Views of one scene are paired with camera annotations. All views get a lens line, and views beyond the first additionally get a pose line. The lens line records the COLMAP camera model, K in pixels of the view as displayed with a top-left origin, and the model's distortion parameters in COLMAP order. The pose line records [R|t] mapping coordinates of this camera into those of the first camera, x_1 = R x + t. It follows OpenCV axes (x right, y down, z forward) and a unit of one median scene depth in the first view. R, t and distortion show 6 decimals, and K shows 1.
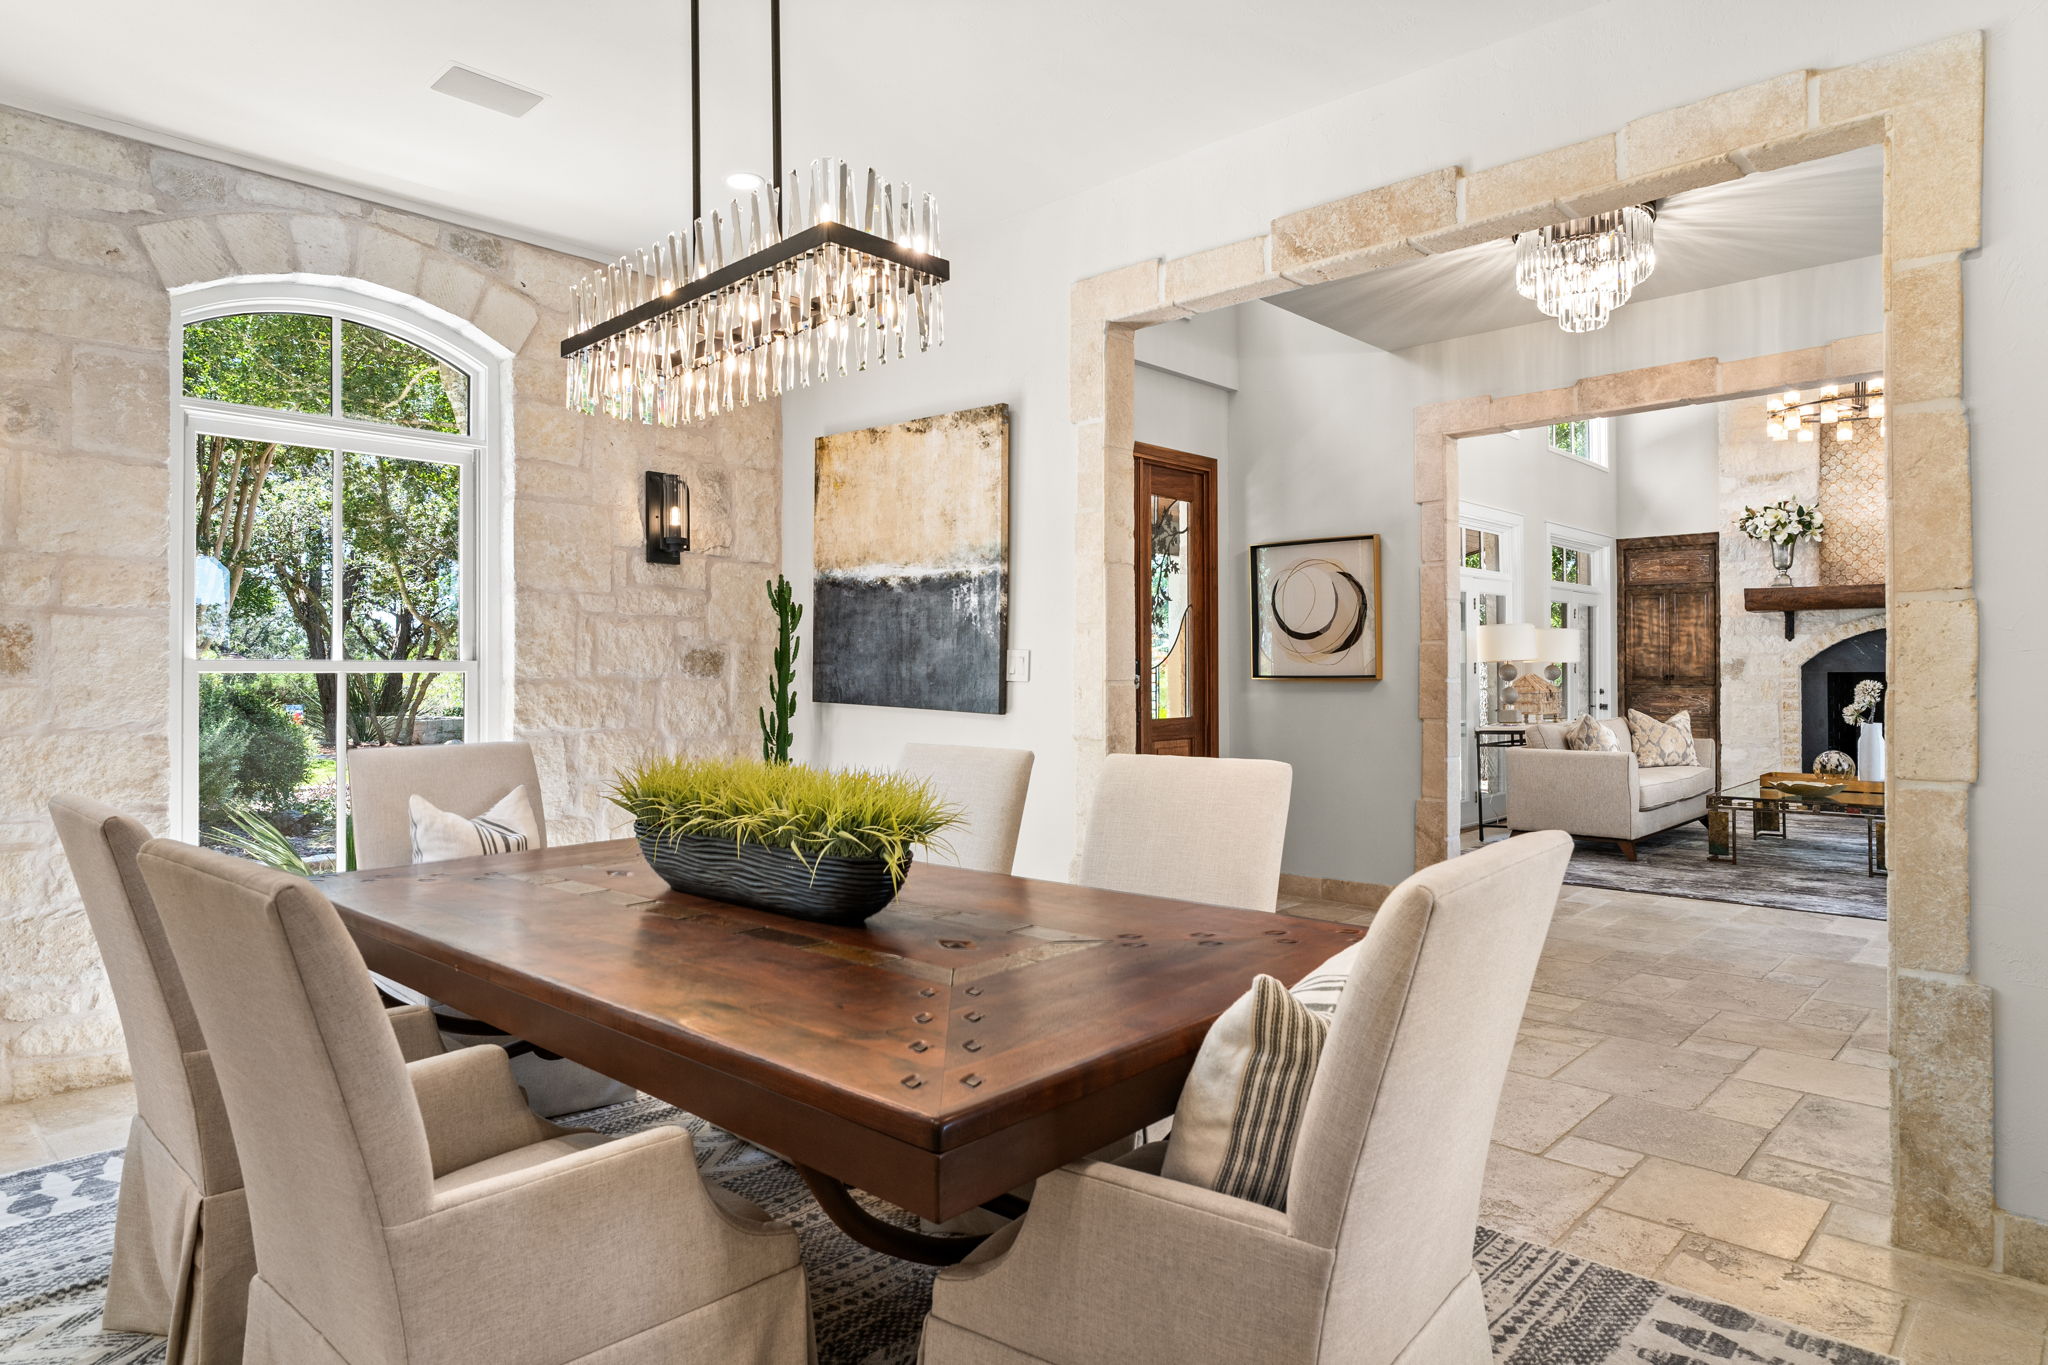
lens RADIAL K [[1182.5, 0, 1024.0], [0, 1182.5, 682.5], [0, 0, 1]] dist [-0.025157, -0.000315]
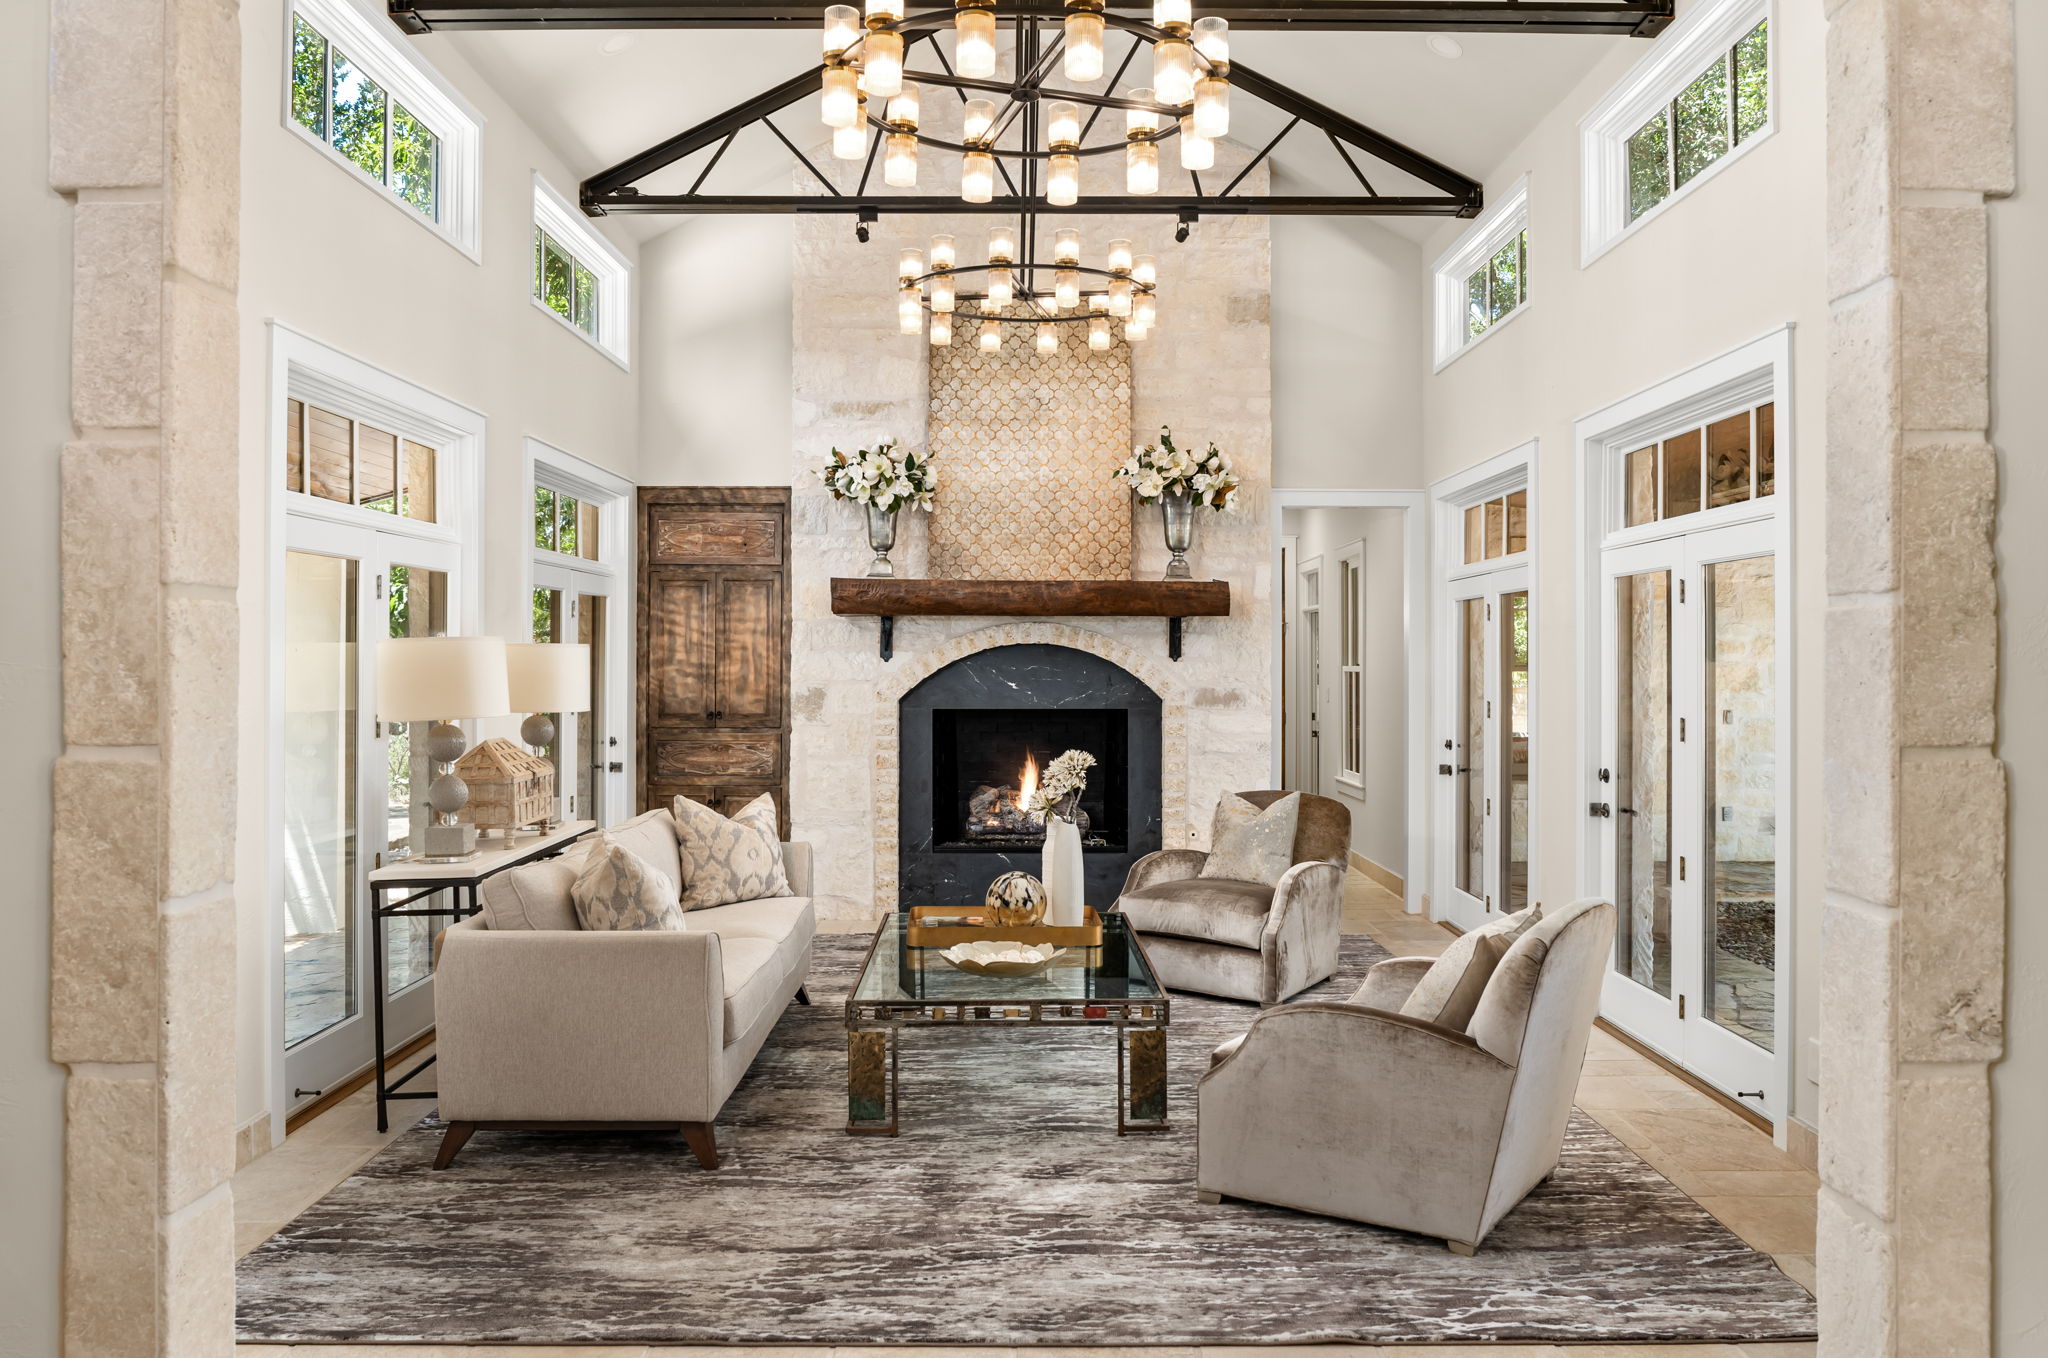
lens RADIAL K [[1534.5, 0, 1022.7], [0, 1534.5, 637.7], [0, 0, 1]] dist [-0.007416, -0.000362]
pose [[0.739610, 0.019814, 0.672744, 0.139352], [-0.001491, 0.999612, -0.027802, -0.025625], [-0.673034, 0.019559, 0.739353, 0.324633]]
